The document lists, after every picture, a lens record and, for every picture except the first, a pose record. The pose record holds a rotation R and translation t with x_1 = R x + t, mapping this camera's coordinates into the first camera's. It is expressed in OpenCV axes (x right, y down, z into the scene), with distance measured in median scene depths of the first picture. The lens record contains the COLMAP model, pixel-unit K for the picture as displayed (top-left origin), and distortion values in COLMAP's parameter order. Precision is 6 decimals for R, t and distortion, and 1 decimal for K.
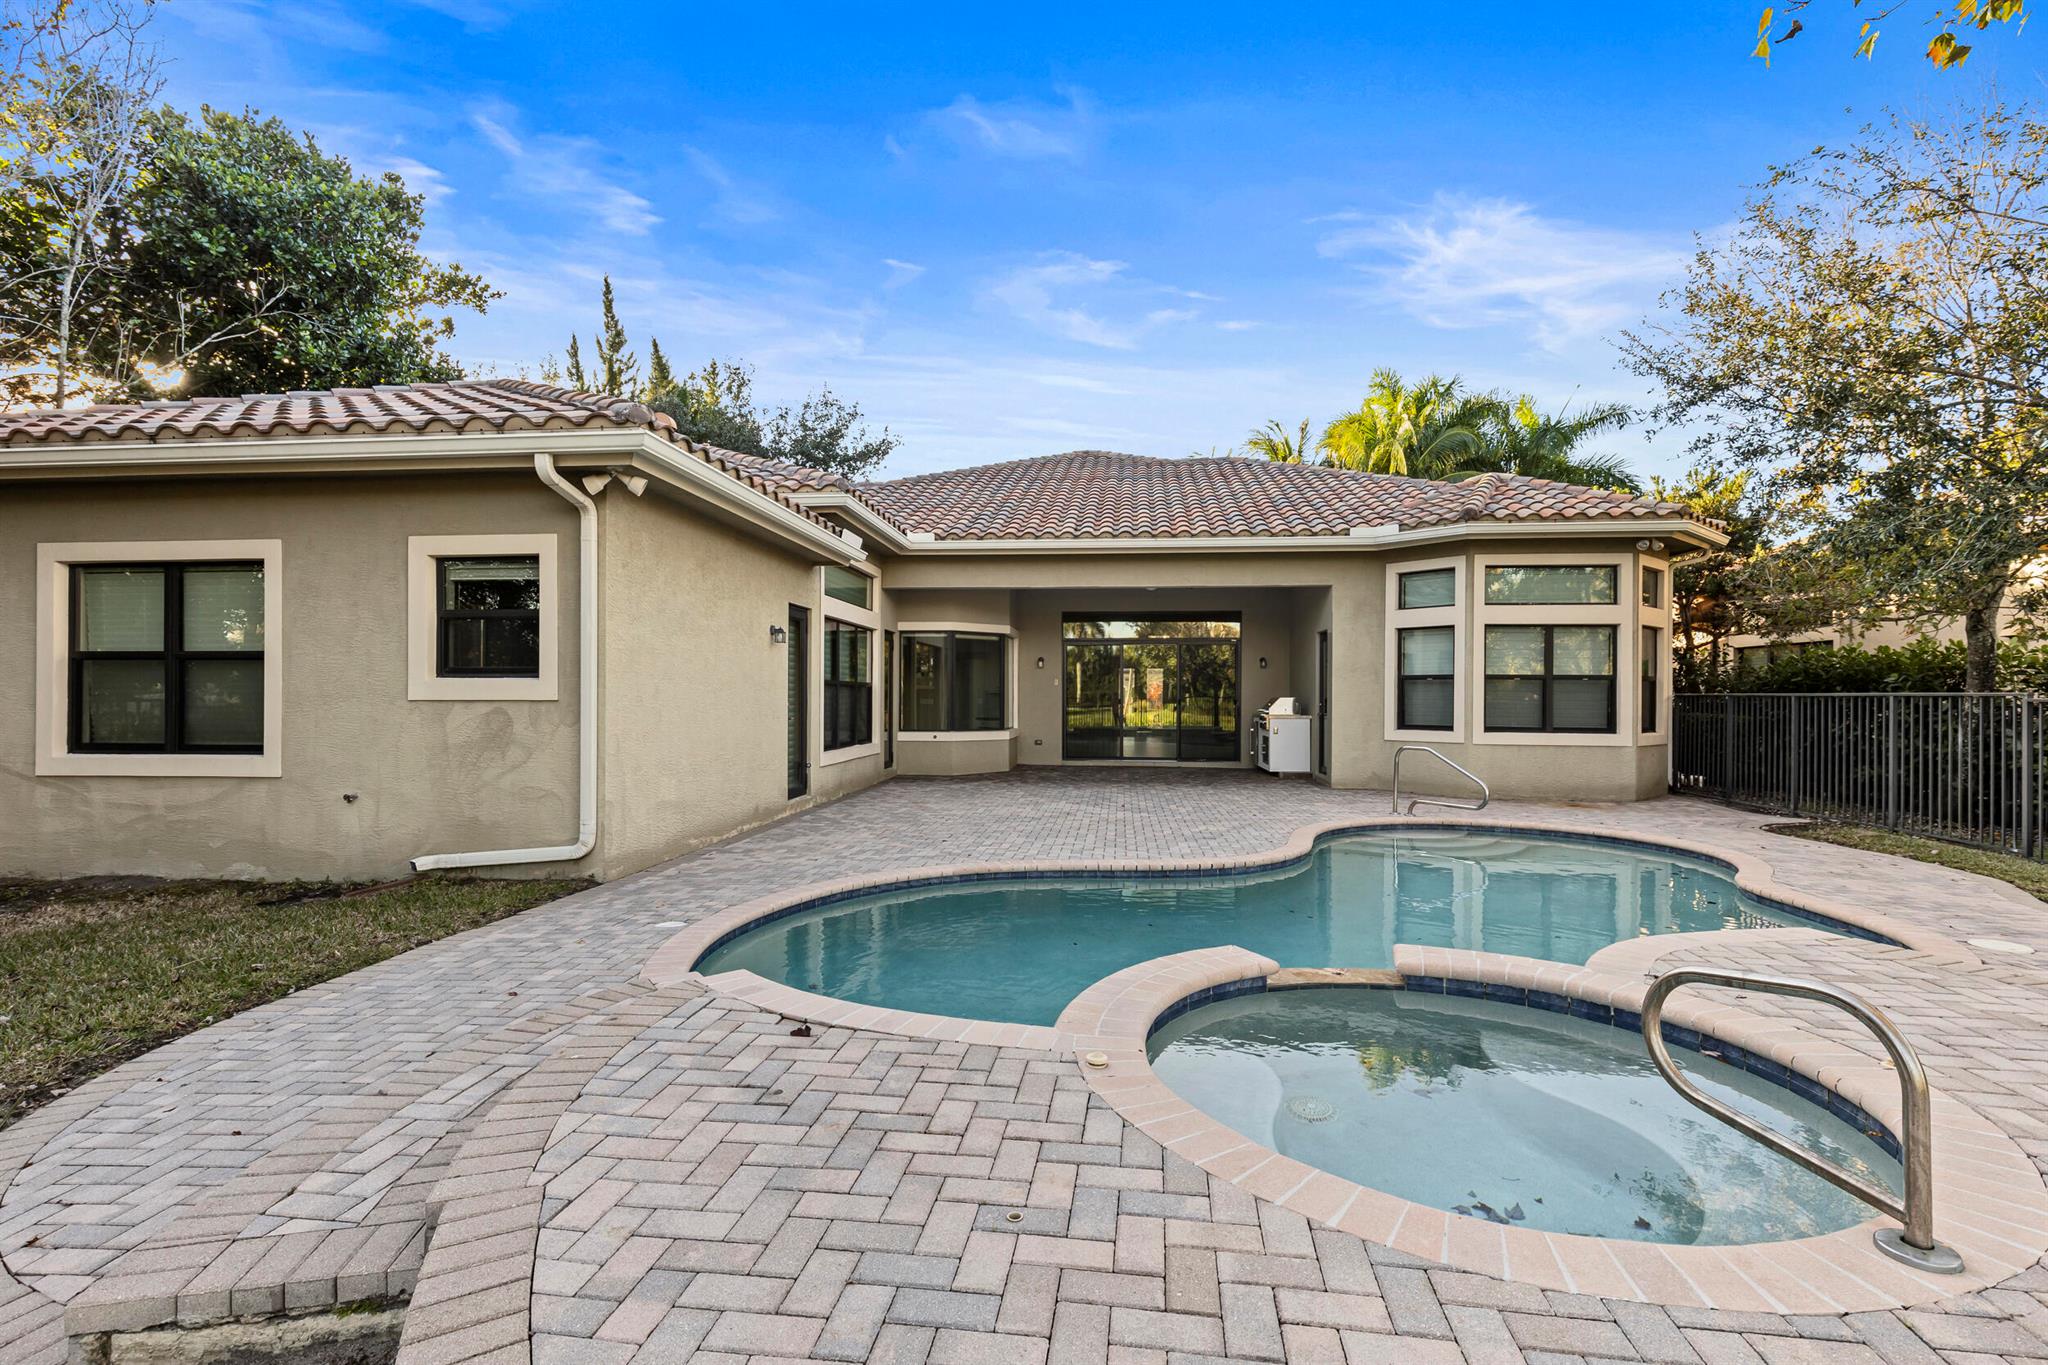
lens RADIAL K [[935.8, 0, 1014.8], [0, 935.8, 691.7], [0, 0, 1]] dist [0.004703, 0.001170]
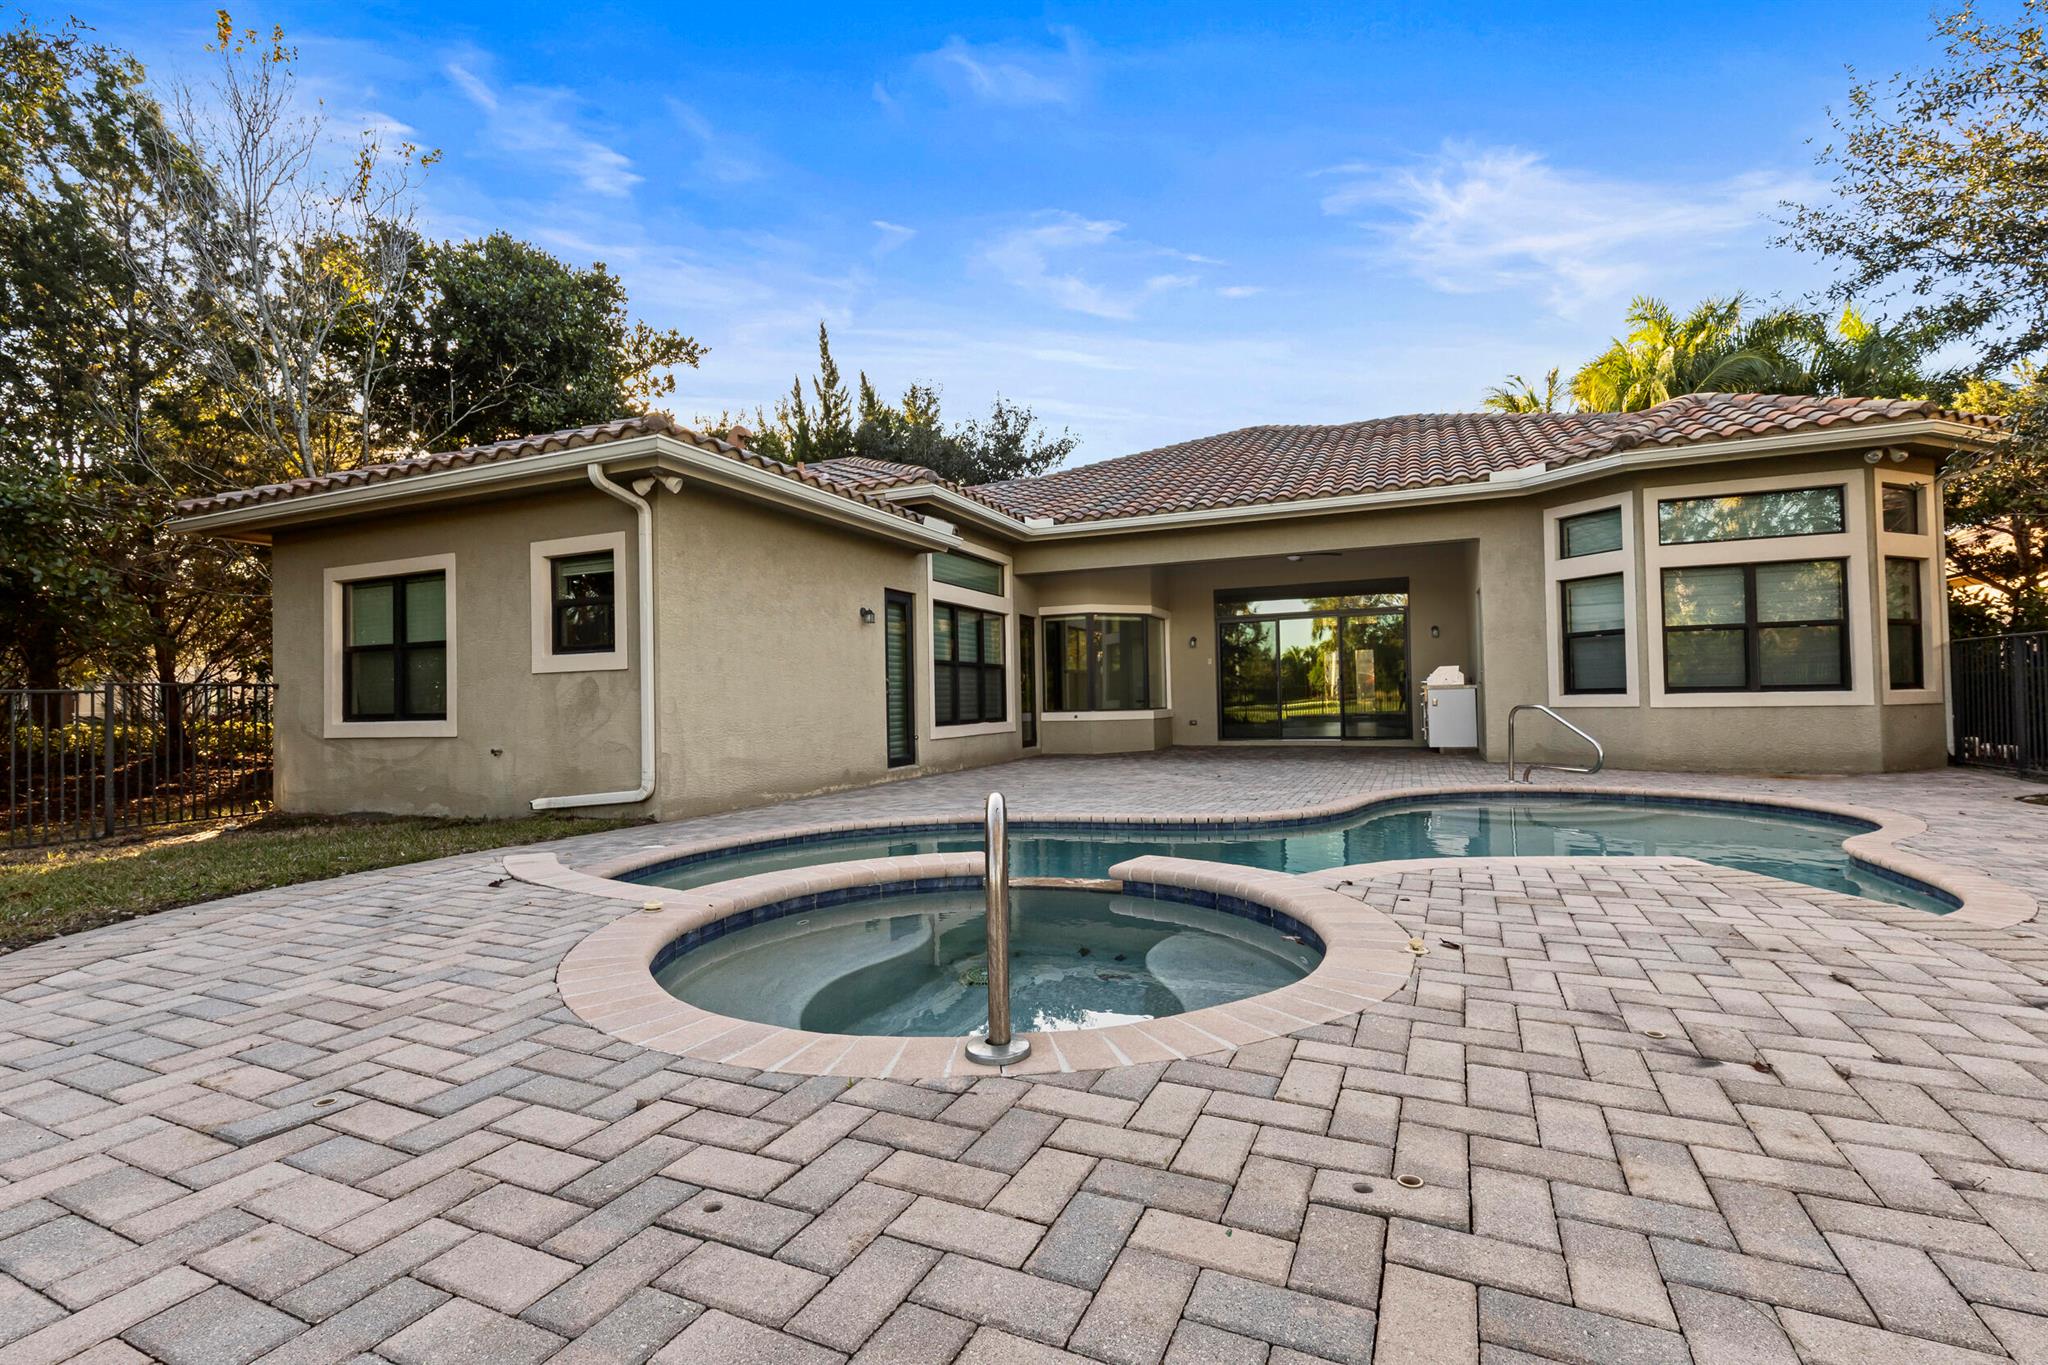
lens RADIAL K [[935.8, 0, 1078.7], [0, 935.8, 693.1], [0, 0, 1]] dist [0.004703, 0.001170]
pose [[0.953041, -0.029966, -0.301356, 0.251664], [0.025788, 0.999508, -0.017834, 0.045239], [0.301742, 0.009225, 0.953345, 0.017319]]
